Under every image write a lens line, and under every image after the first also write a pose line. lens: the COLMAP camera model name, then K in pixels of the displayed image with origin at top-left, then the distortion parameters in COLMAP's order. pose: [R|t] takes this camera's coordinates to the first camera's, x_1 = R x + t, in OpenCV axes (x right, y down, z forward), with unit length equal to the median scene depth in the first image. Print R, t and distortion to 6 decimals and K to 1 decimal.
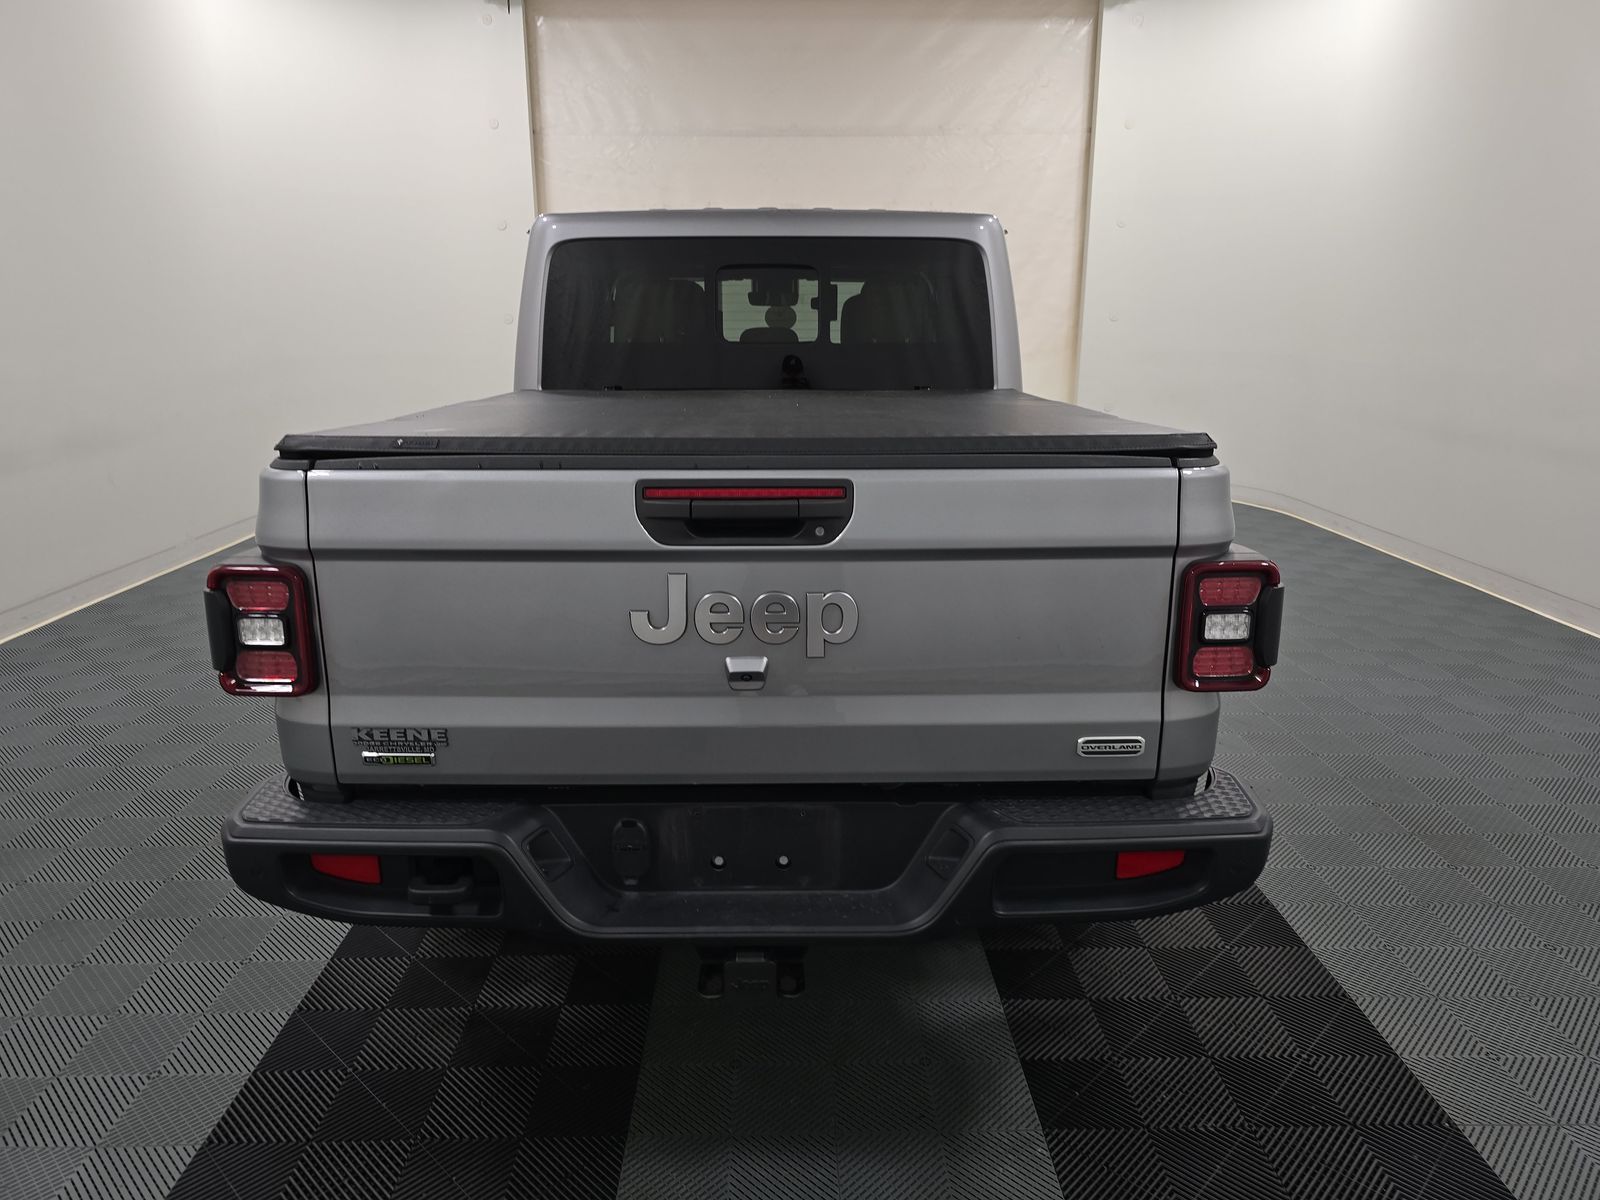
lens RADIAL K [[1114.4, 0, 800.0], [0, 1114.4, 600.0], [0, 0, 1]] dist [0.015883, -0.000912]
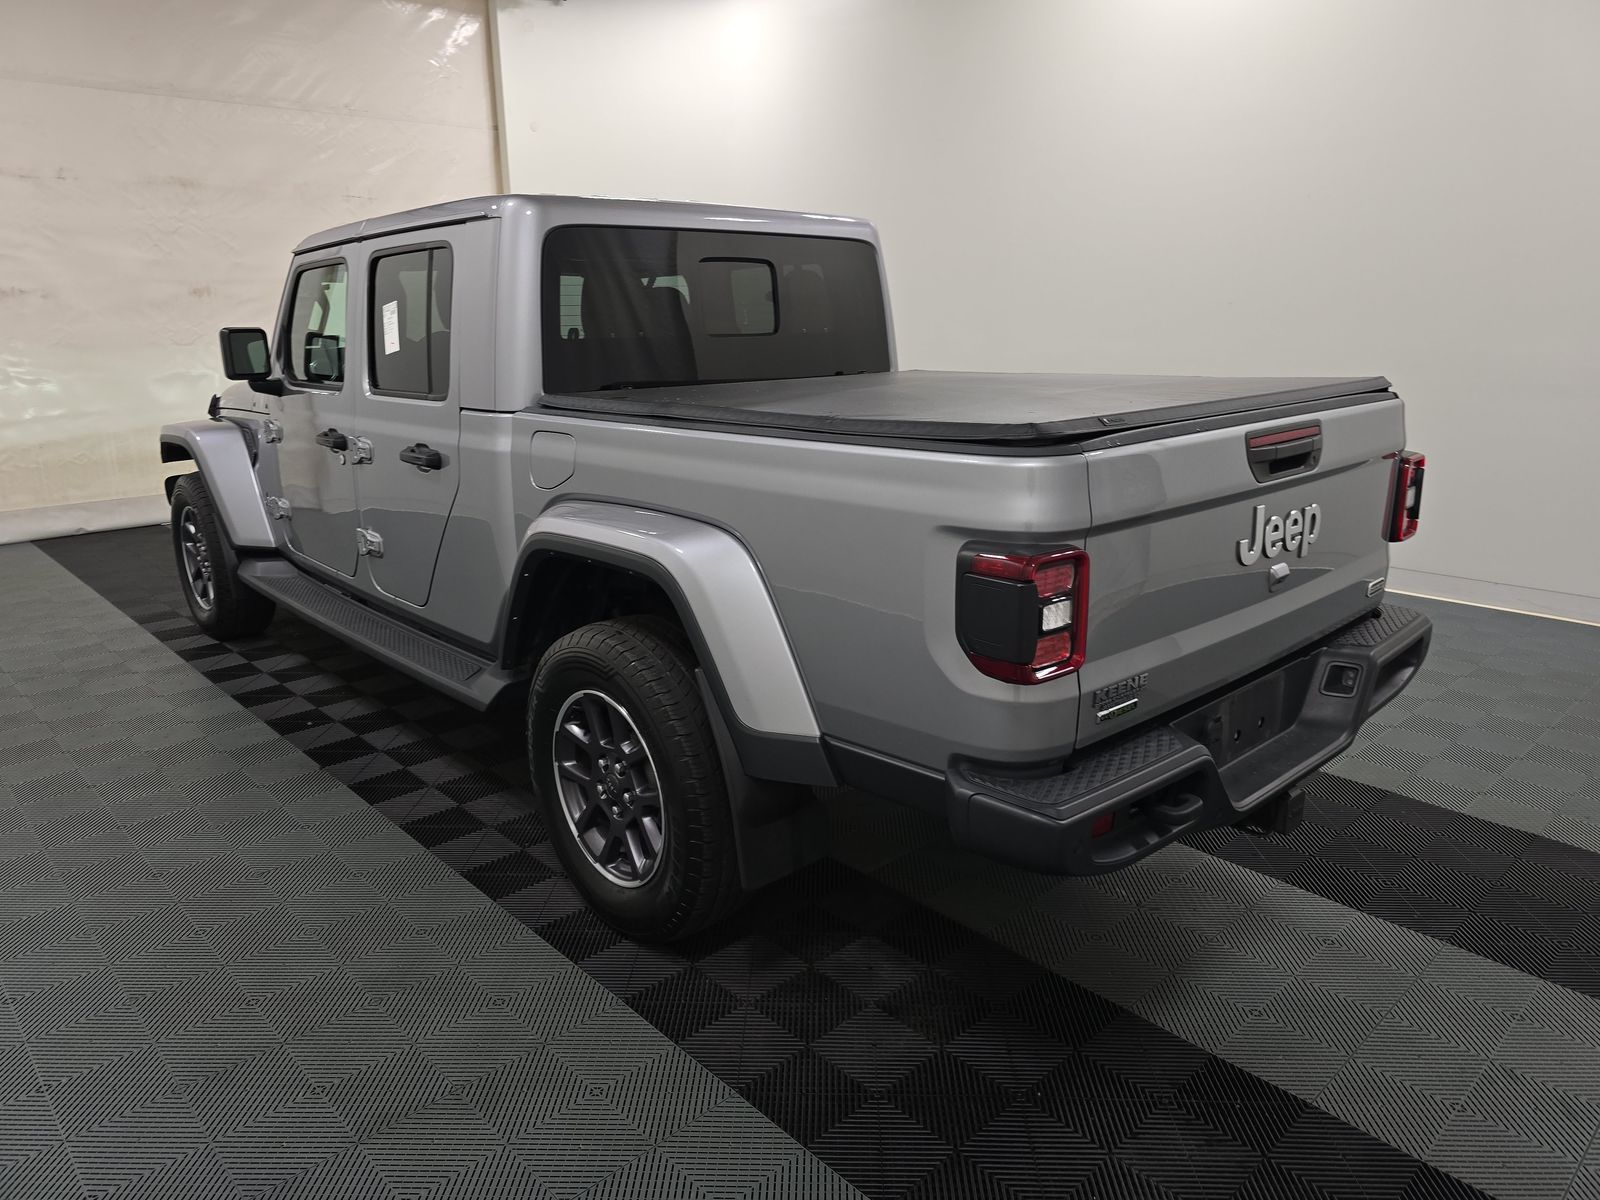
lens RADIAL K [[1115.1, 0, 800.0], [0, 1115.1, 600.0], [0, 0, 1]] dist [0.034109, -0.001743]
pose [[0.733874, -0.177145, 0.655781, -0.998654], [0.176687, 0.981948, 0.067524, -0.072258], [-0.655905, 0.066314, 0.751925, 0.290116]]
